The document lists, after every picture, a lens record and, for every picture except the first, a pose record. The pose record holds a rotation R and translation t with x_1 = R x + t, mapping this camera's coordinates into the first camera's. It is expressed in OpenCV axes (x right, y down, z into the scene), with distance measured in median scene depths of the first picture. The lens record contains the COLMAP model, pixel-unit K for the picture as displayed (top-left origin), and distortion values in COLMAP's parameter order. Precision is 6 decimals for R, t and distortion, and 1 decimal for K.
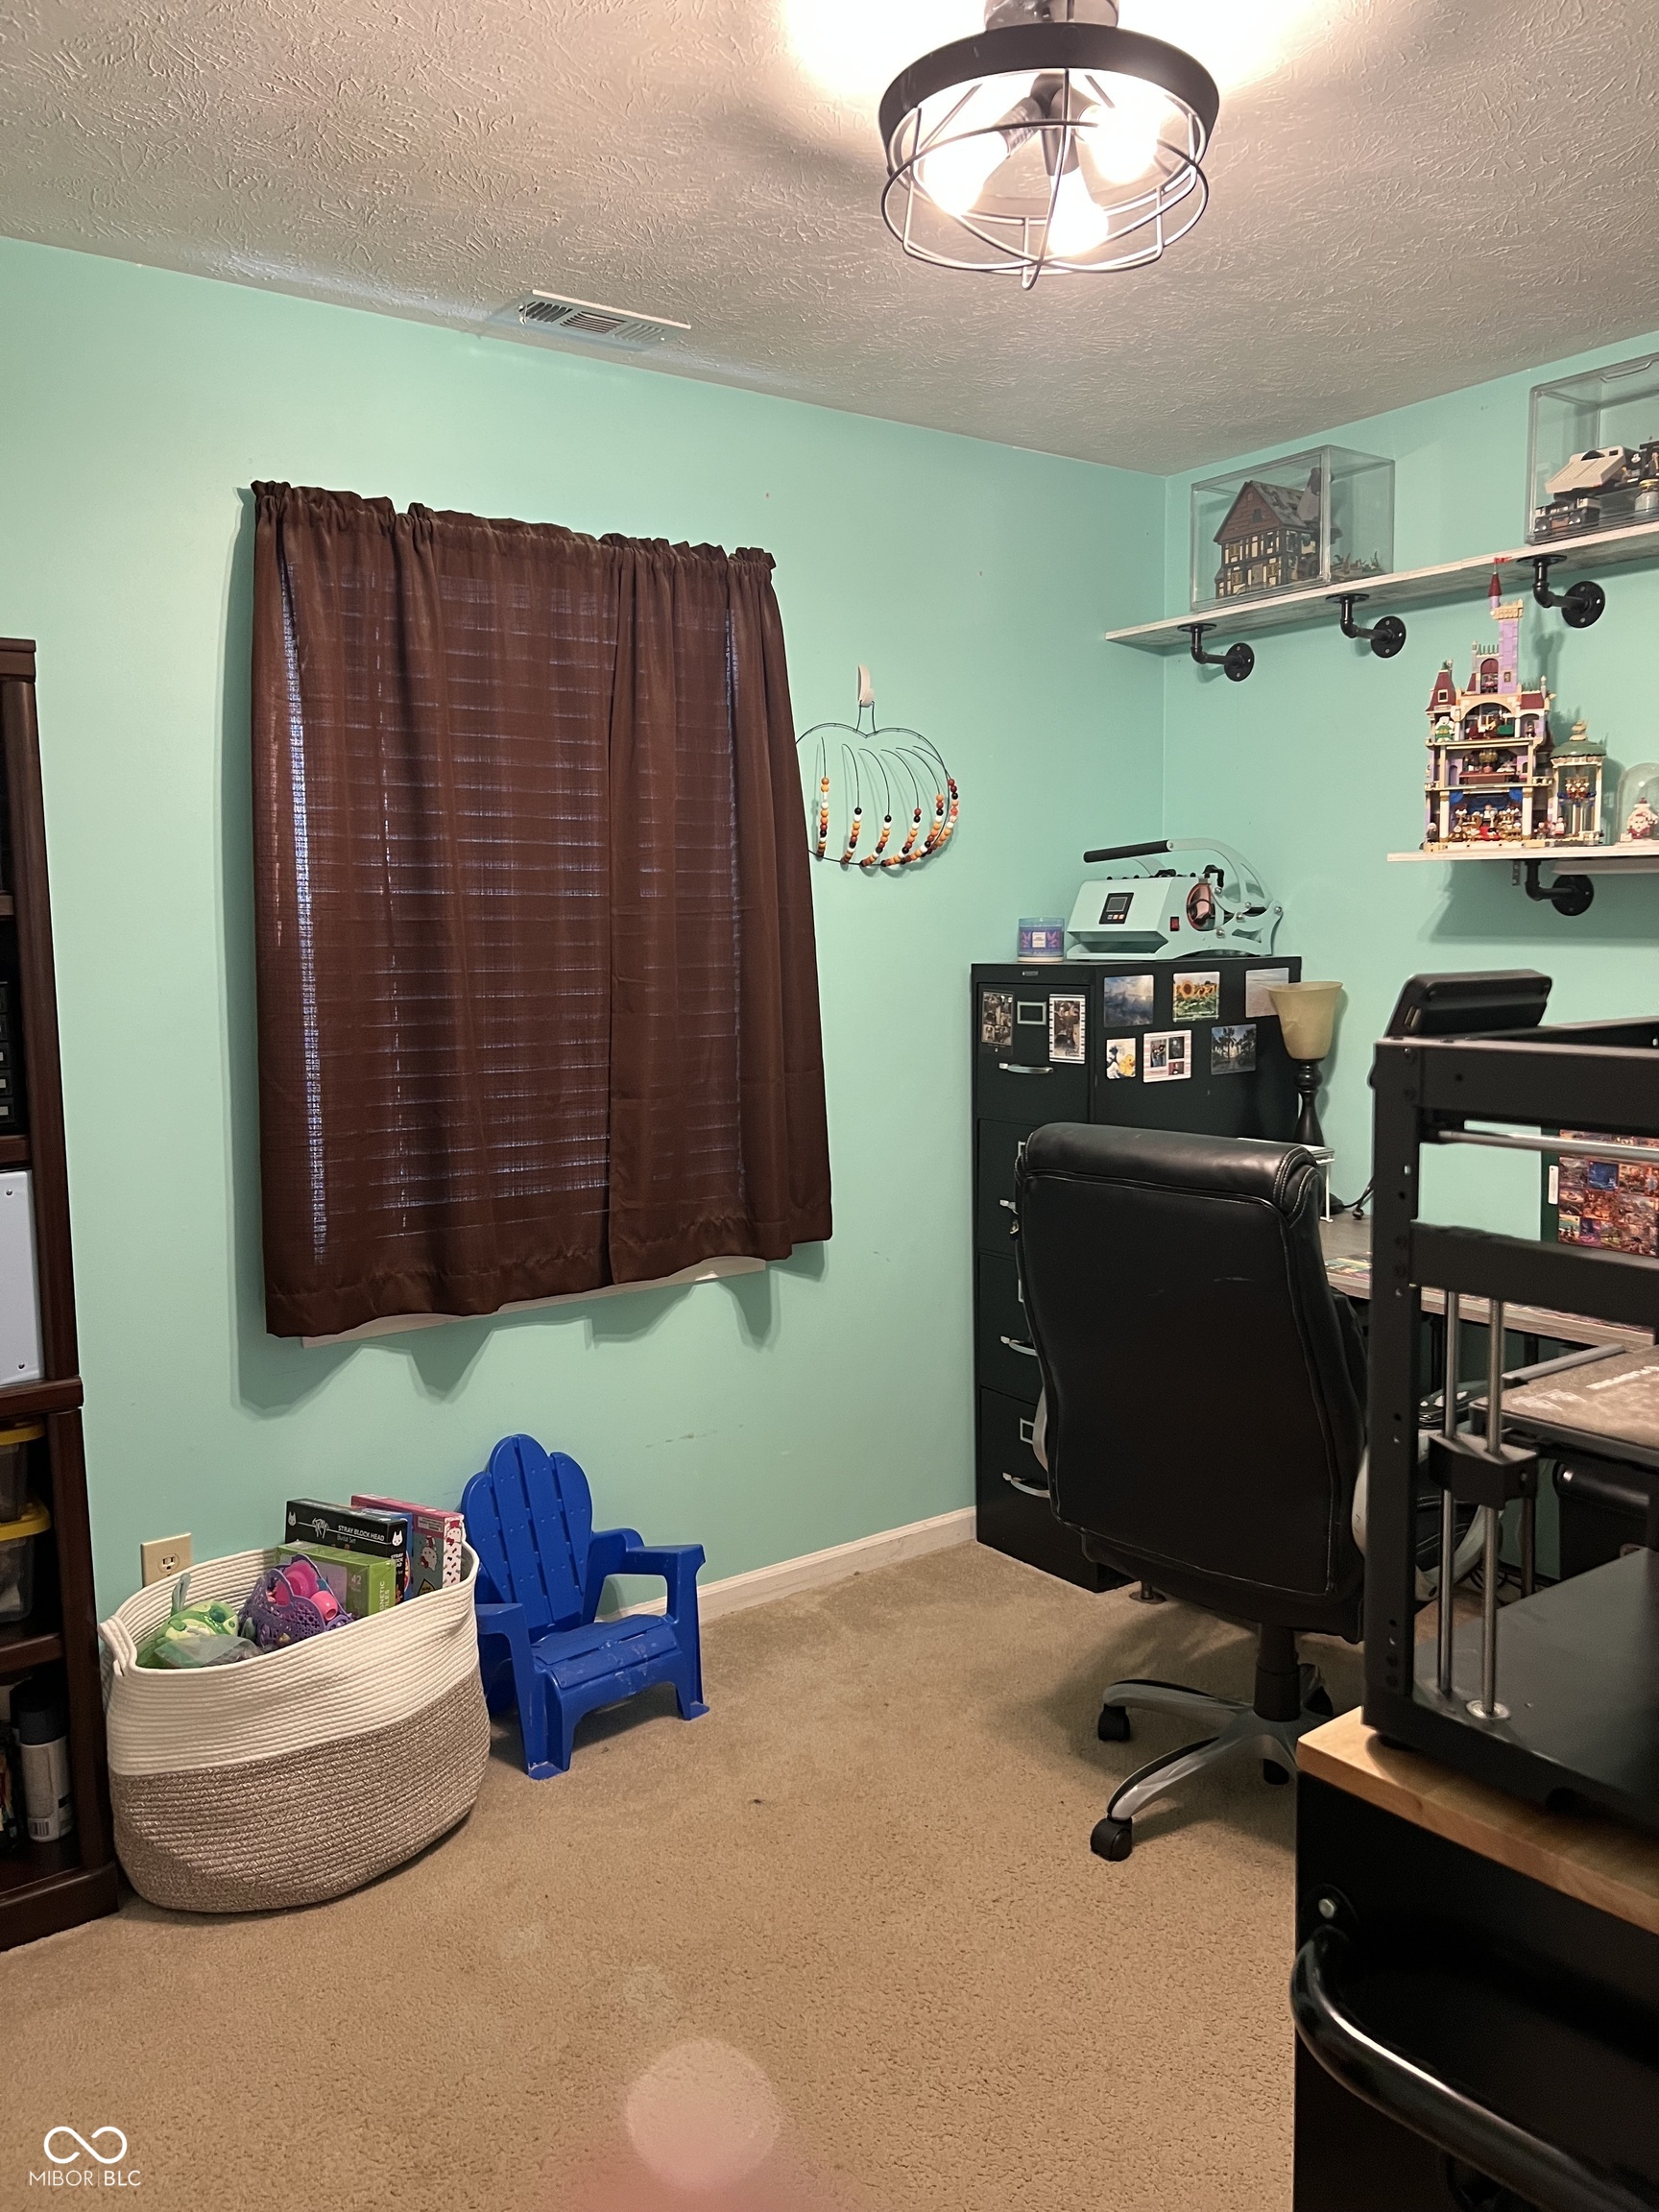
lens RADIAL K [[1659.2, 0, 831.4], [0, 1659.2, 1092.9], [0, 0, 1]] dist [0.047470, -0.053189]
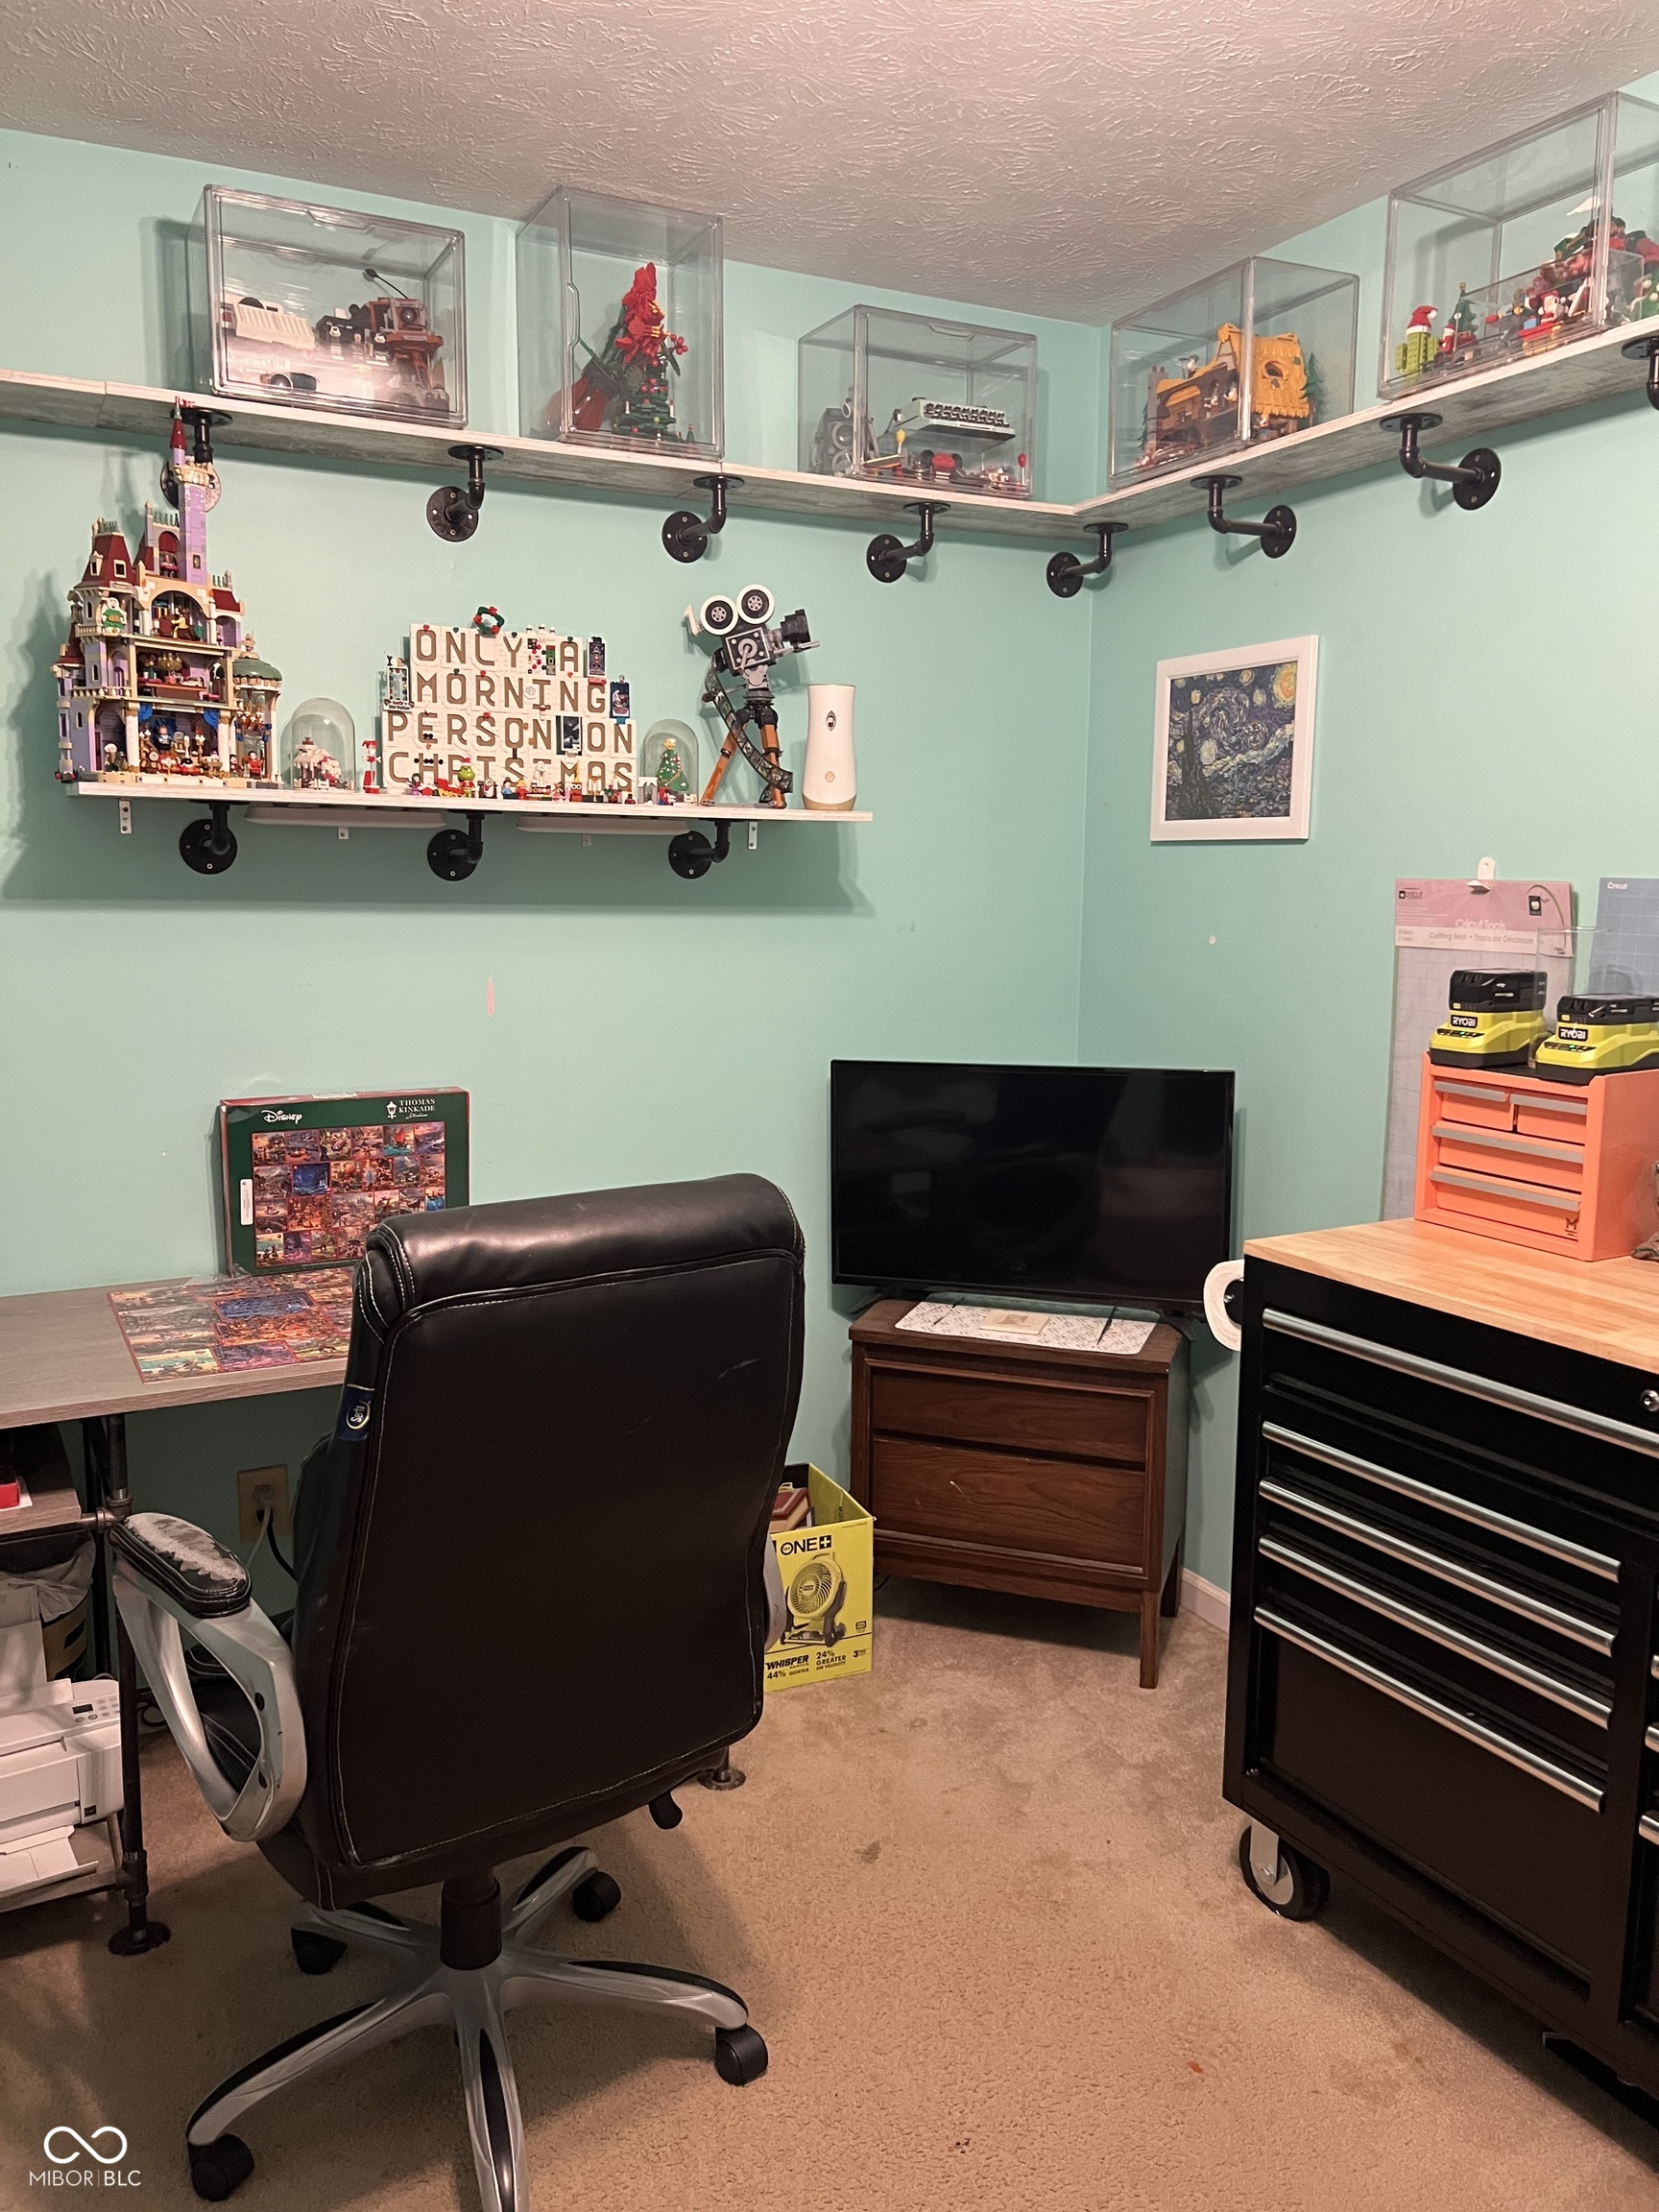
lens RADIAL K [[1659.2, 0, 824.1], [0, 1659.2, 1109.2], [0, 0, 1]] dist [0.047470, -0.053189]
pose [[0.187465, -0.128457, 0.973836, -0.317534], [0.101616, 0.988629, 0.110847, -0.053897], [-0.977001, 0.078178, 0.198387, 0.569726]]
